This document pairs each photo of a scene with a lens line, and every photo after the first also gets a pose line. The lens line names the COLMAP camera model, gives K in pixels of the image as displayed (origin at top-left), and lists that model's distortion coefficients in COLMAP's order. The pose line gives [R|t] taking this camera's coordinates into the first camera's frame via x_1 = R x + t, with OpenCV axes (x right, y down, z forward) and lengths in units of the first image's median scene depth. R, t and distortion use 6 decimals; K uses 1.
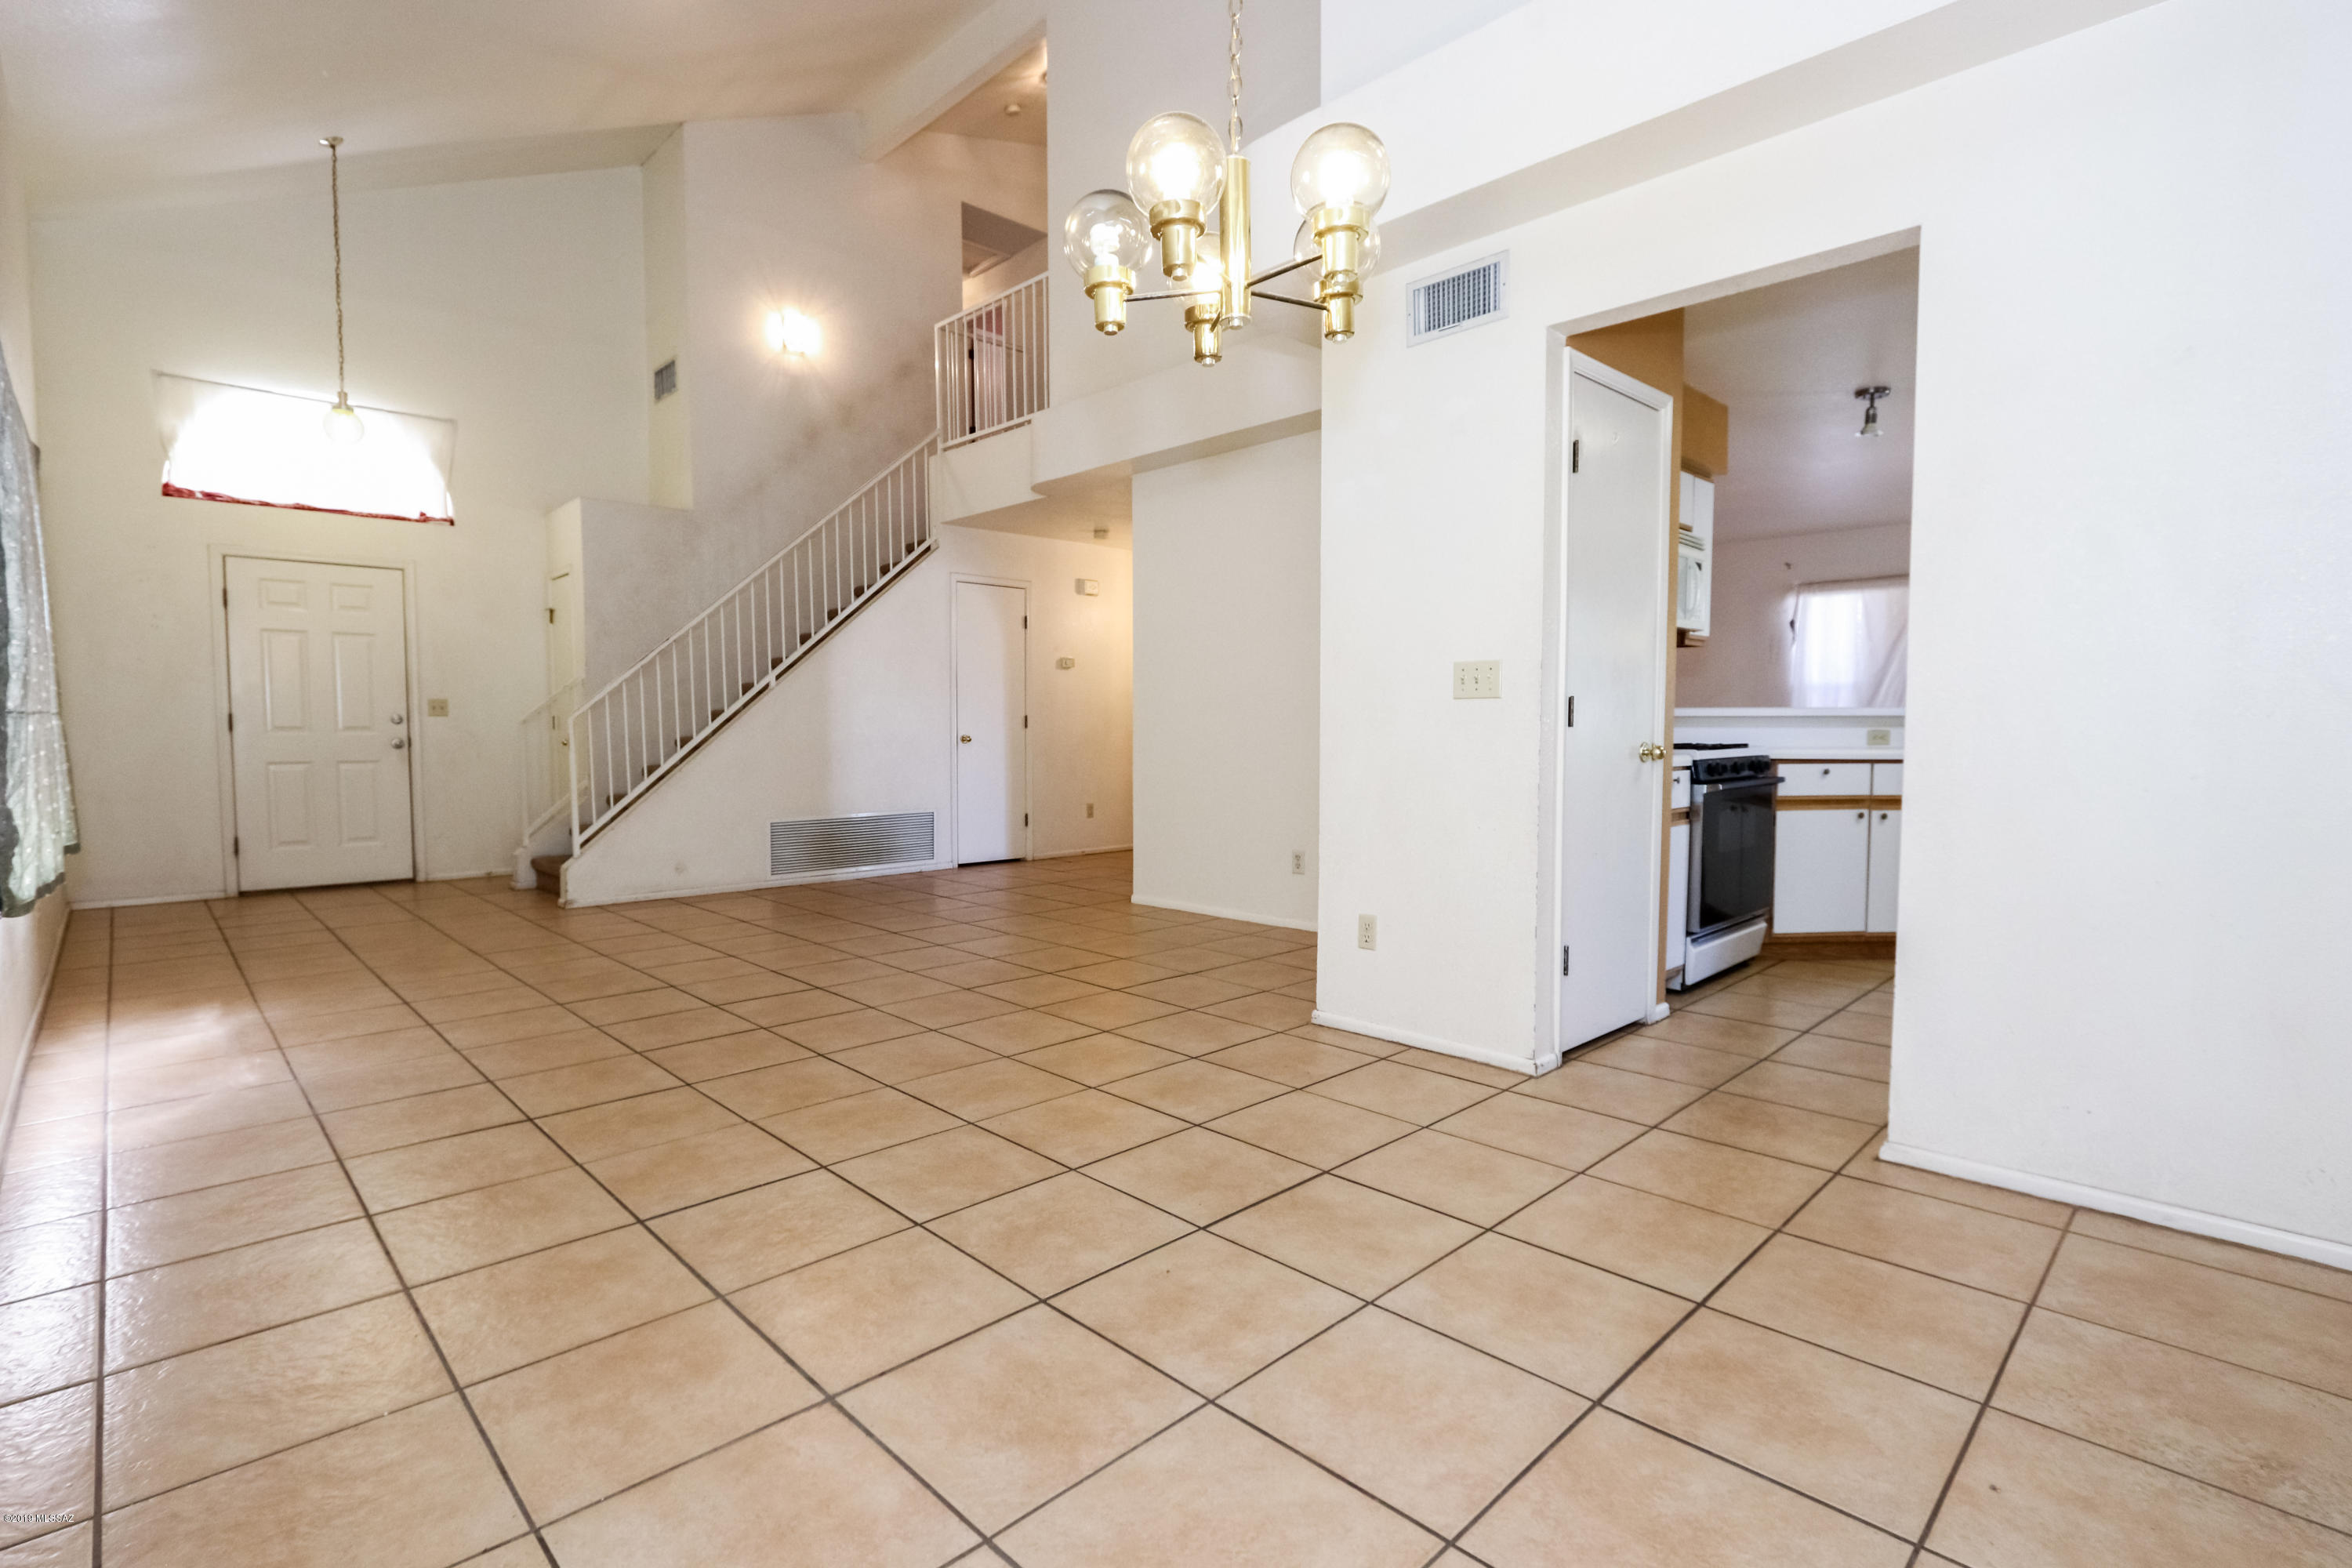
lens RADIAL K [[1092.3, 0, 1154.6], [0, 1092.3, 793.7], [0, 0, 1]] dist [-0.020759, 0.004230]
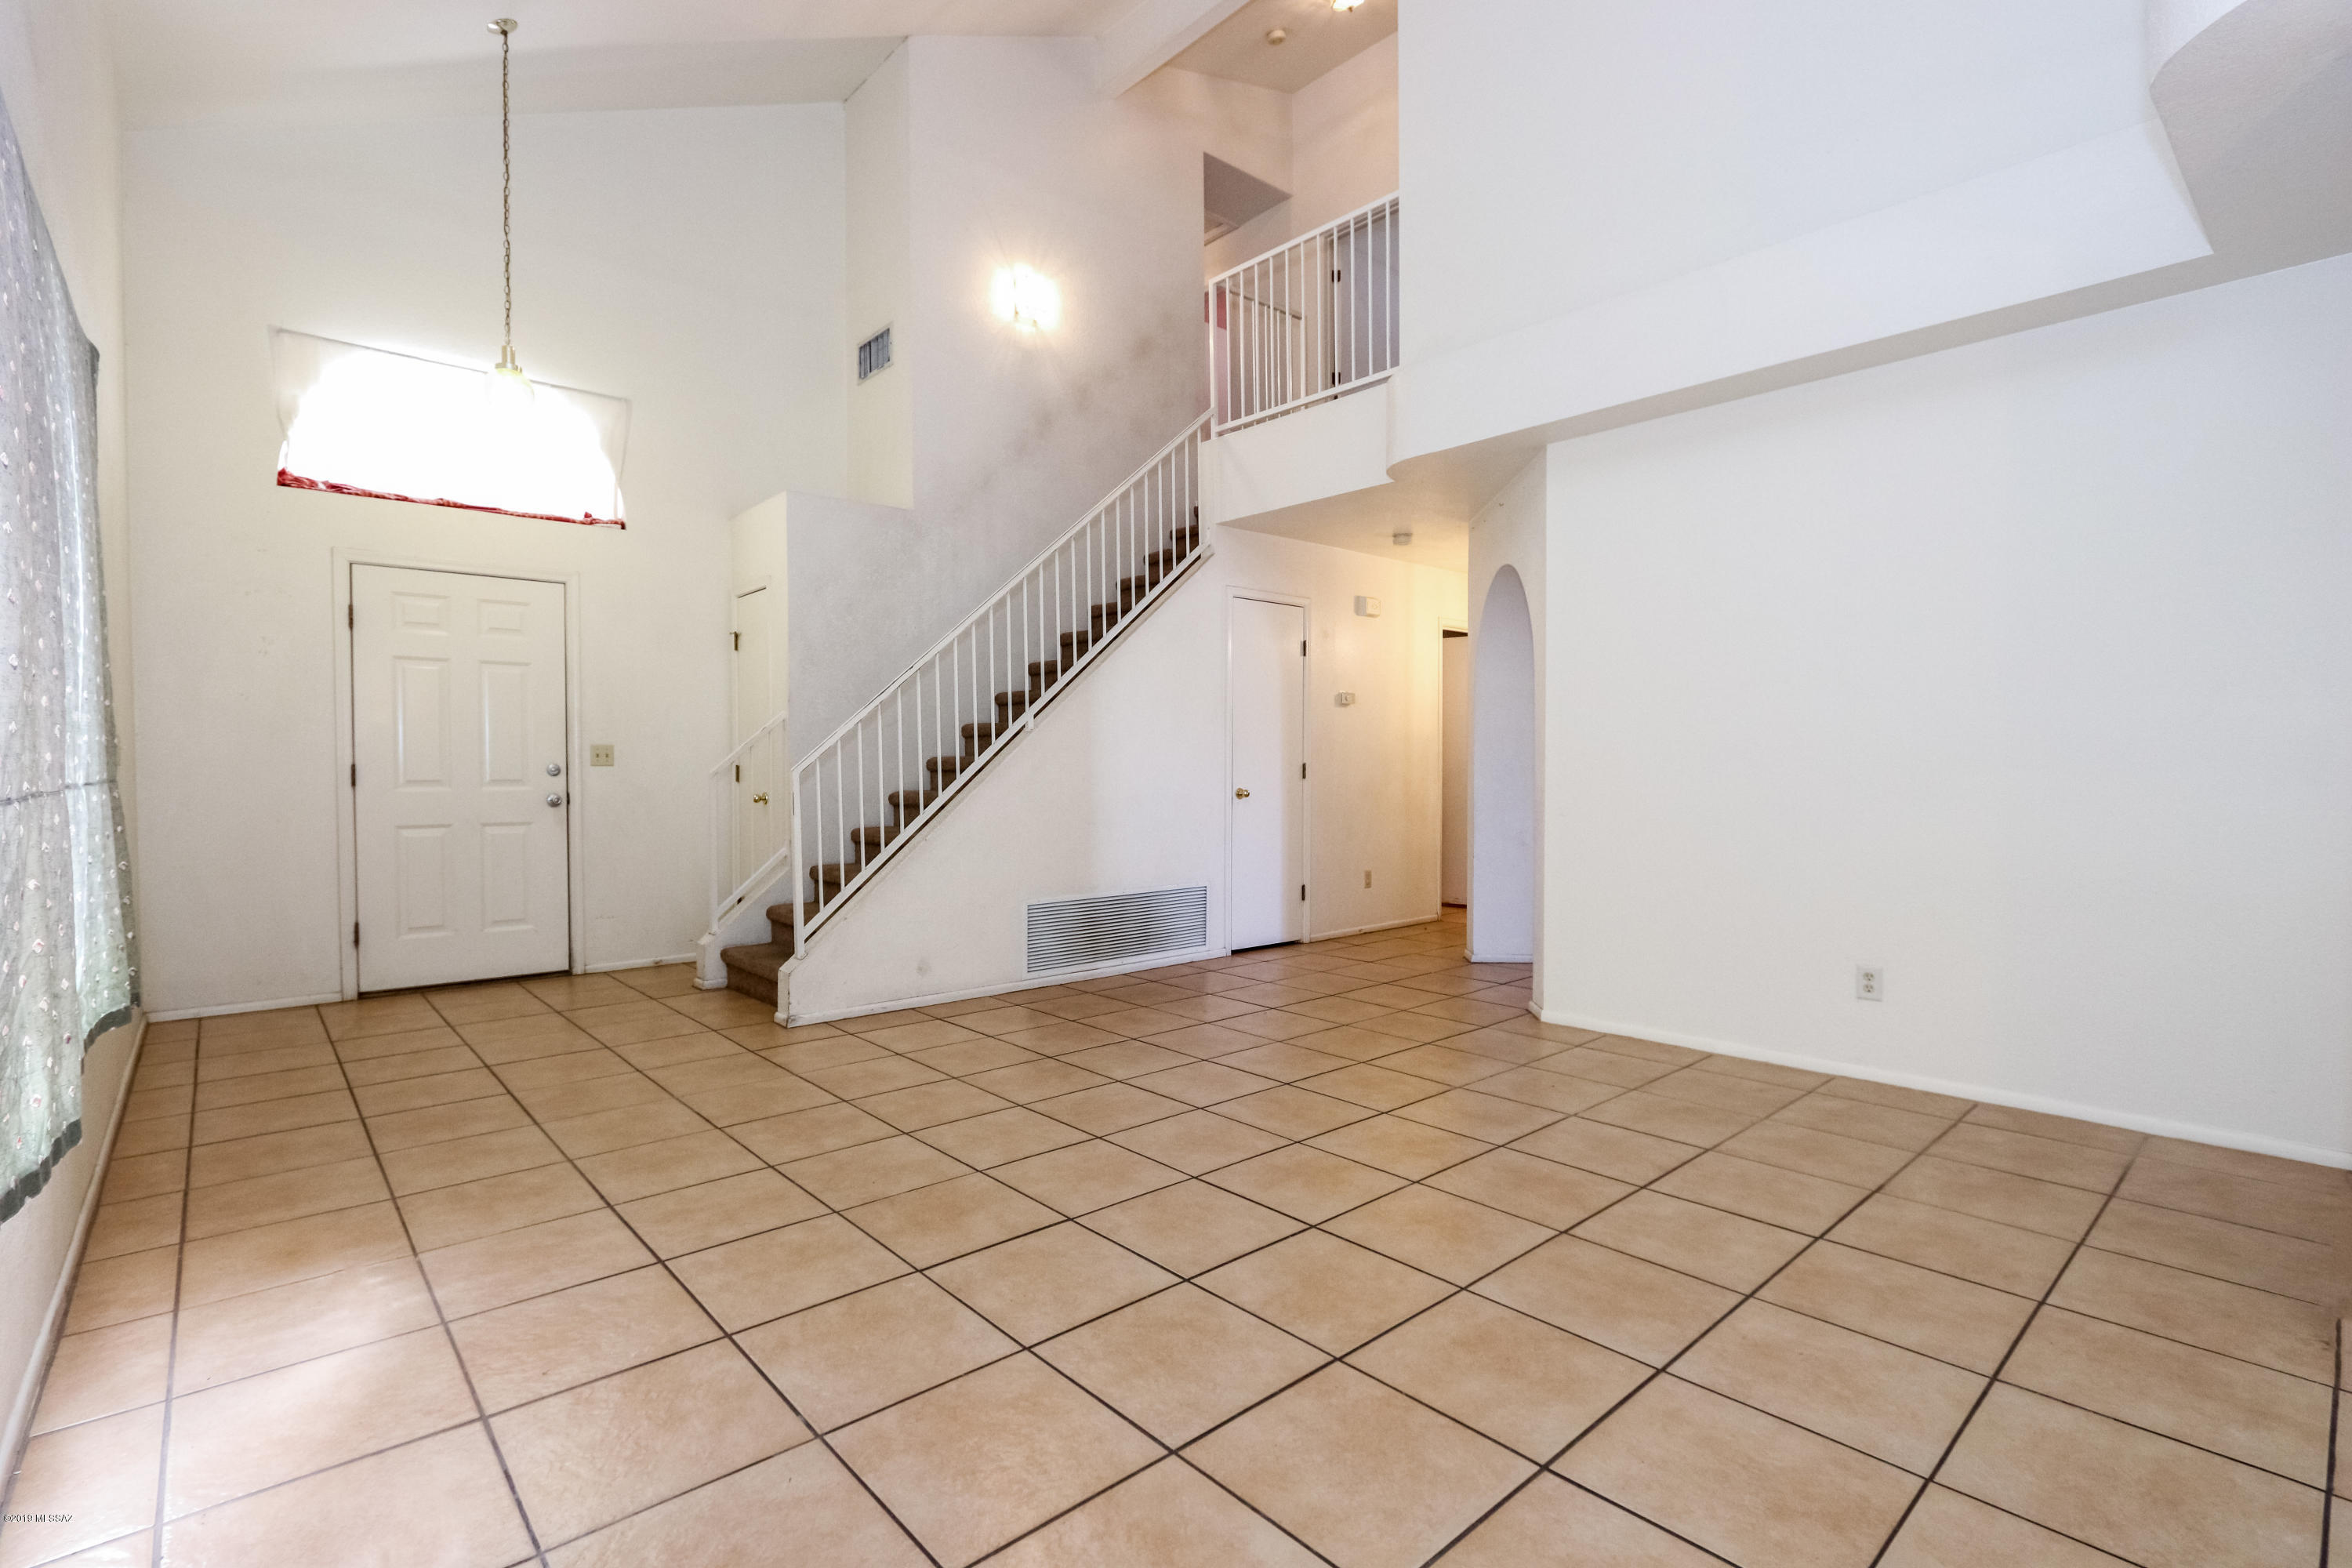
lens RADIAL K [[1092.3, 0, 1173.0], [0, 1092.3, 798.4], [0, 0, 1]] dist [-0.020759, 0.004230]
pose [[0.999065, 0.000531, -0.043237, -0.235916], [-0.001865, 0.999524, -0.030805, -0.027278], [0.043200, 0.030857, 0.998590, 0.250575]]
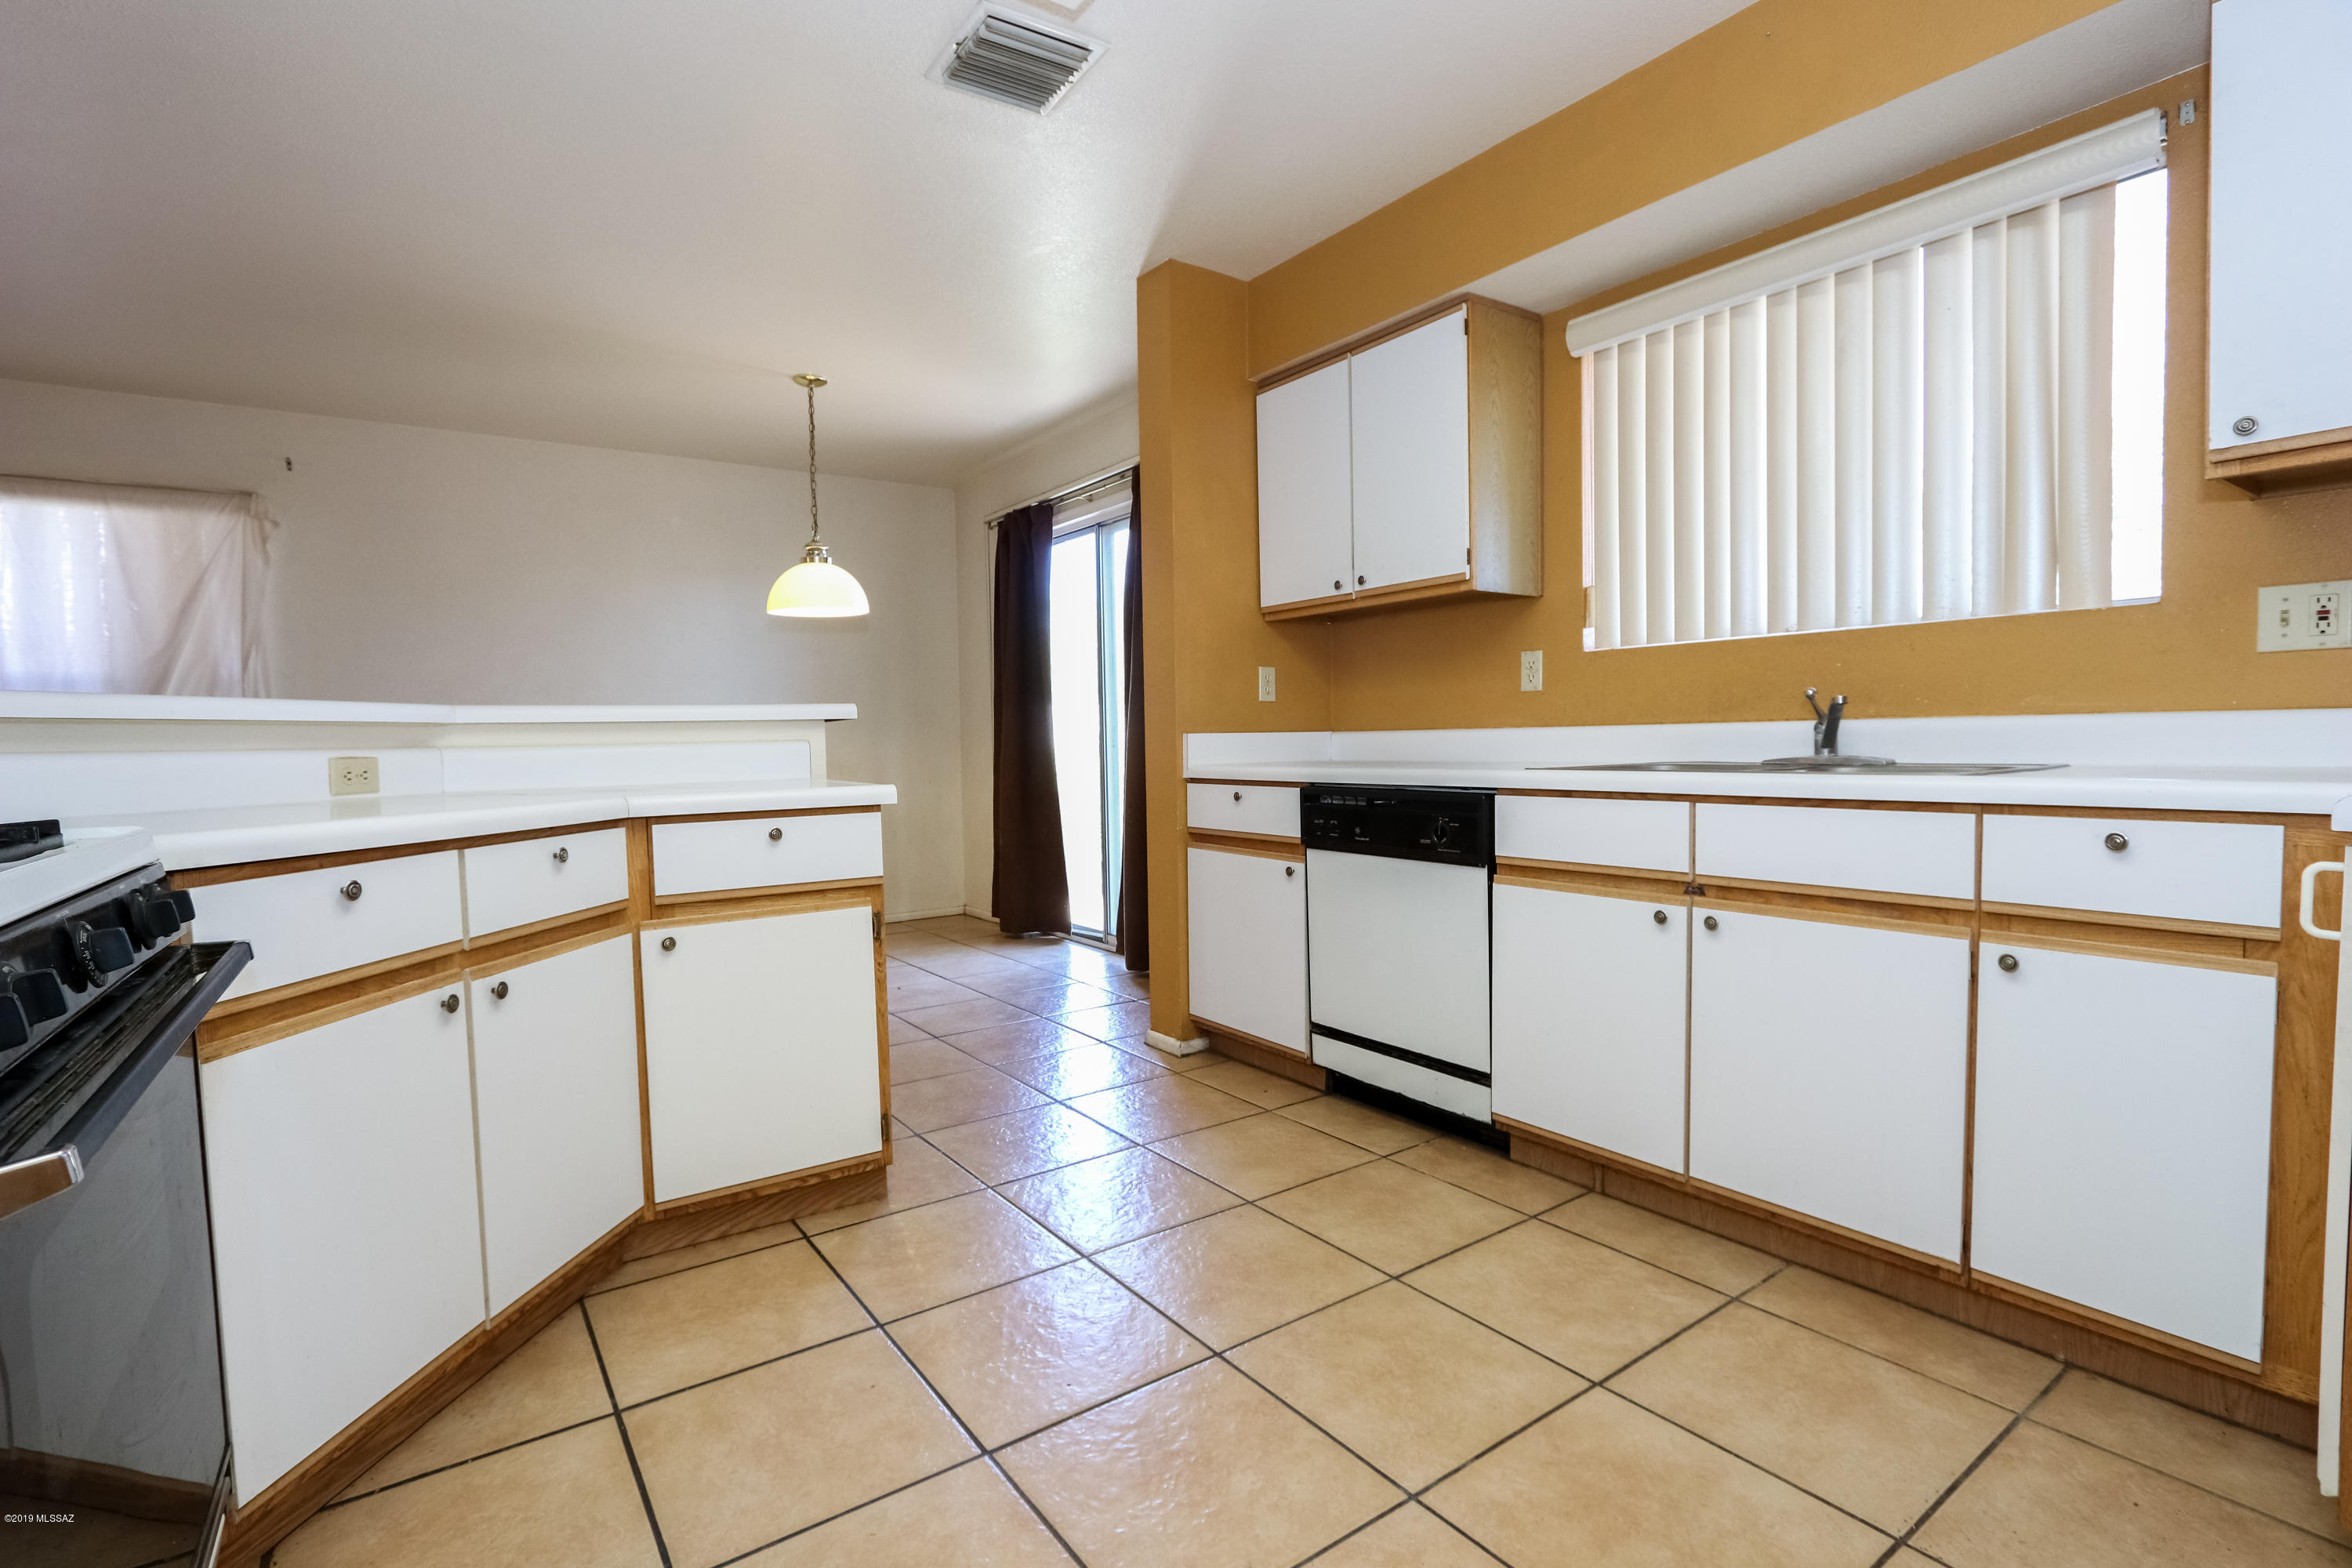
lens RADIAL K [[1092.3, 0, 1136.8], [0, 1092.3, 794.6], [0, 0, 1]] dist [-0.020759, 0.004230]
pose [[0.160144, -0.050713, 0.985790, 0.247278], [0.081320, 0.995962, 0.038026, -0.029140], [-0.983738, 0.074075, 0.163621, 0.512157]]
